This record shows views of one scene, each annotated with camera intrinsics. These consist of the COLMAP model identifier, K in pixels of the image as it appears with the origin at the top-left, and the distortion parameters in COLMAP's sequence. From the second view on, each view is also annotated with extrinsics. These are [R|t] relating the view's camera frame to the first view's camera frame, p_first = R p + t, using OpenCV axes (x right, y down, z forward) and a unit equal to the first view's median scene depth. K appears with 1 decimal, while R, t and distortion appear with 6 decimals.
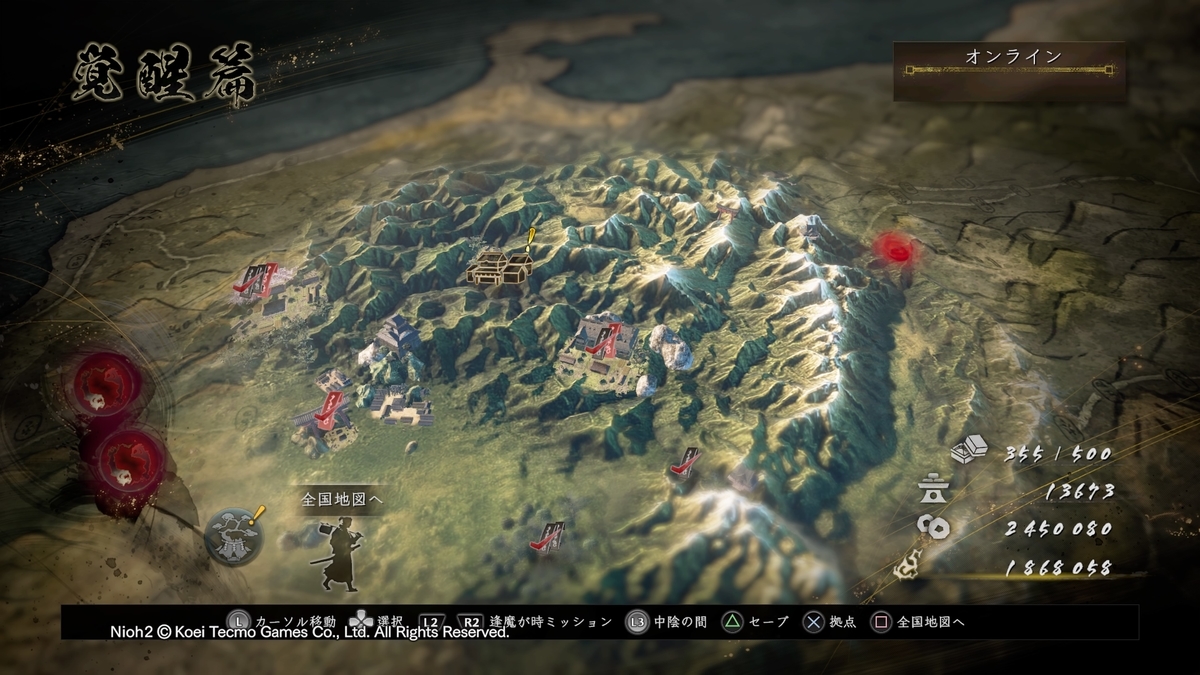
lens RADIAL K [[643.7, 0, 600.2], [0, 643.7, 339.9], [0, 0, 1]] dist [-0.002955, 0.002009]
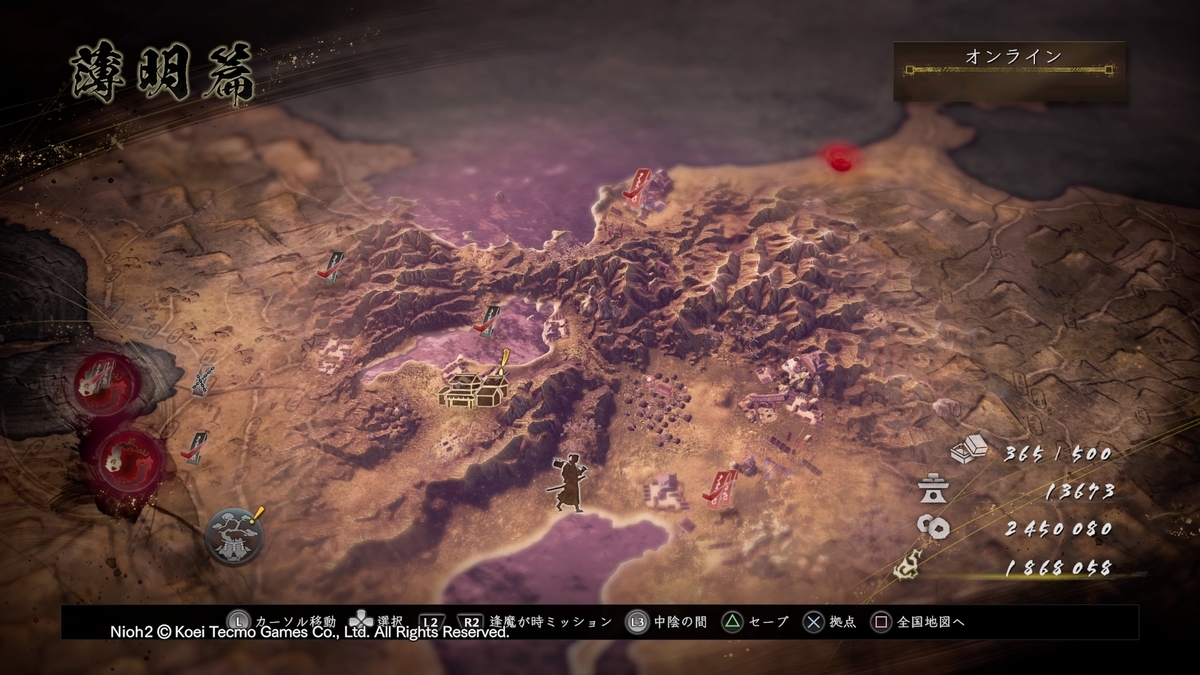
lens RADIAL K [[643.7, 0, 601.6], [0, 643.7, 338.4], [0, 0, 1]] dist [-0.002955, 0.002009]
pose [[0.889983, 0.365750, -0.272317, -0.366384], [-0.319776, 0.926342, 0.199085, -0.202201], [0.325074, -0.090101, 0.941386, -0.611633]]
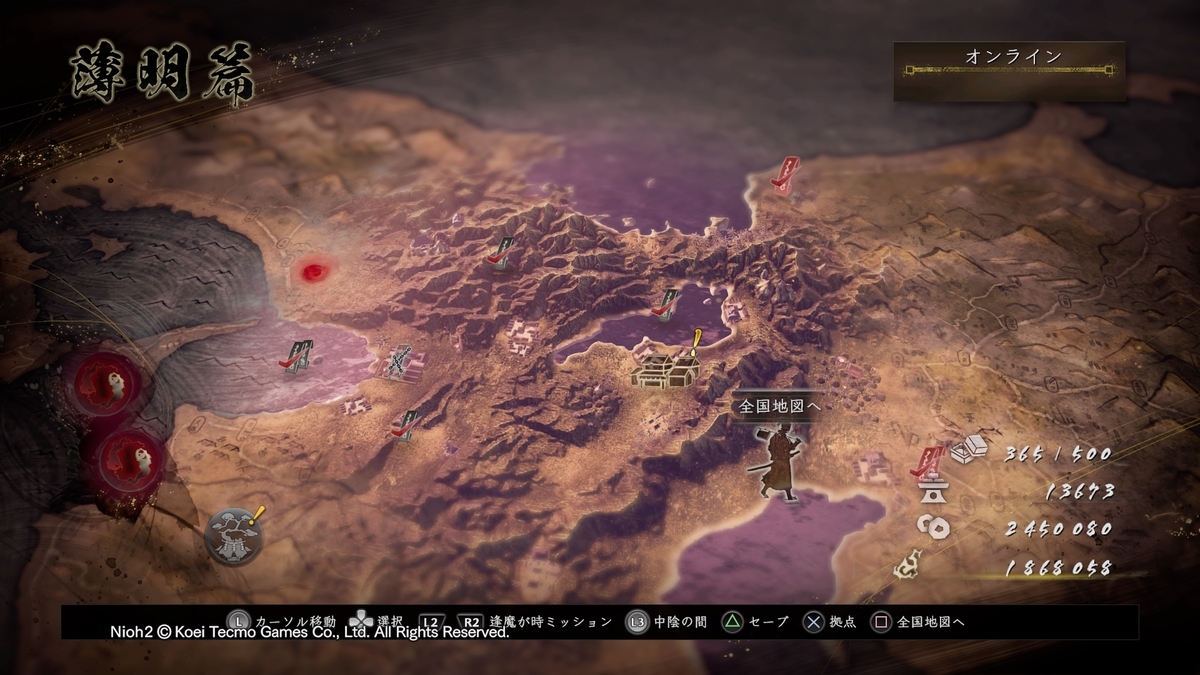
lens RADIAL K [[643.7, 0, 602.4], [0, 643.7, 338.2], [0, 0, 1]] dist [-0.002955, 0.002009]
pose [[0.889736, 0.365826, -0.273021, -0.750572], [-0.319864, 0.926360, 0.198859, -0.019669], [0.325664, -0.089602, 0.941230, -0.797045]]
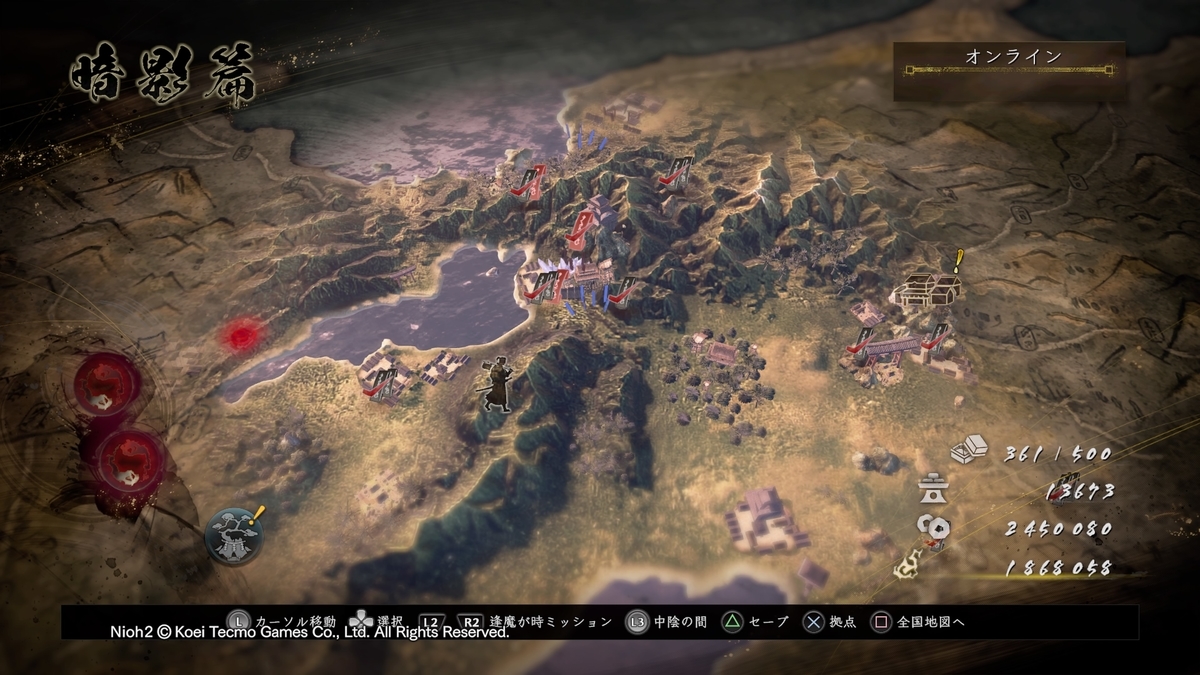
lens RADIAL K [[643.7, 0, 601.2], [0, 643.7, 338.5], [0, 0, 1]] dist [-0.002955, 0.002009]
pose [[0.946912, 0.257696, -0.192224, -0.597172], [-0.225309, 0.958442, 0.174998, 0.017363], [0.229332, -0.122399, 0.965622, -0.101125]]
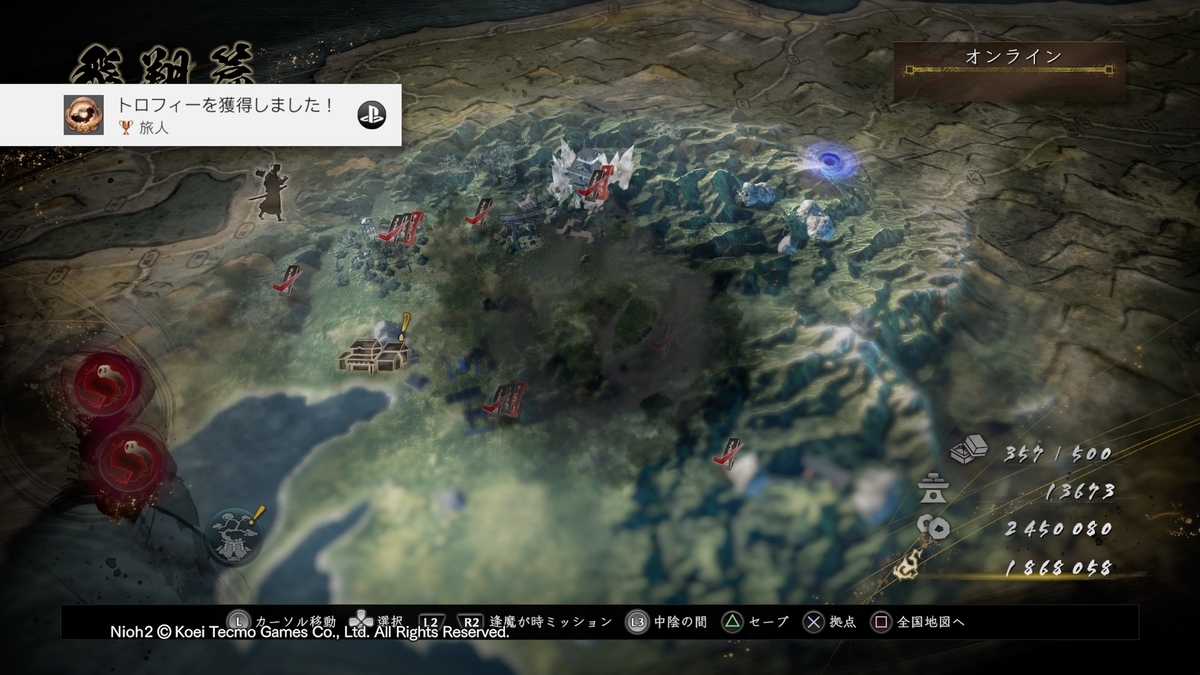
lens RADIAL K [[643.7, 0, 599.9], [0, 643.7, 339.0], [0, 0, 1]] dist [-0.002955, 0.002009]
pose [[0.969139, 0.187278, -0.160303, -0.036474], [-0.172535, 0.979756, 0.101539, 0.167719], [0.176074, -0.070748, 0.981831, -0.189991]]
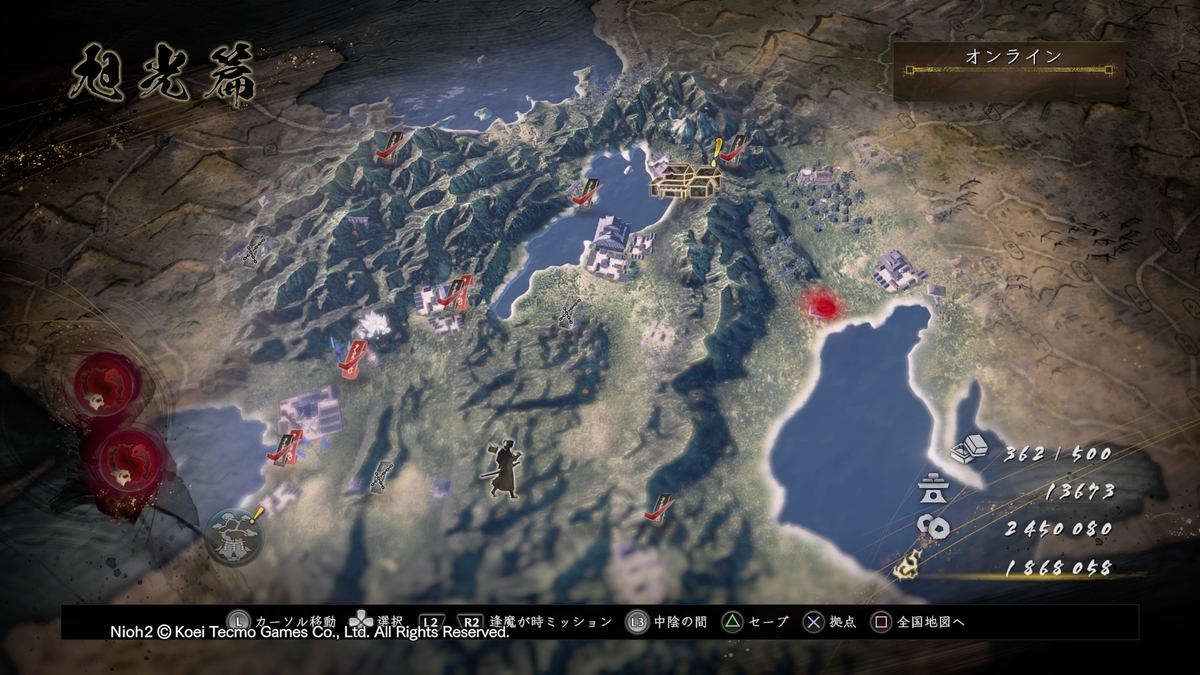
lens RADIAL K [[643.7, 0, 600.2], [0, 643.7, 335.0], [0, 0, 1]] dist [-0.002955, 0.002009]
pose [[0.999211, -0.035640, 0.017509, -1.101565], [0.028442, 0.950072, 0.310733, 0.044966], [-0.027709, -0.309990, 0.950336, -0.512407]]
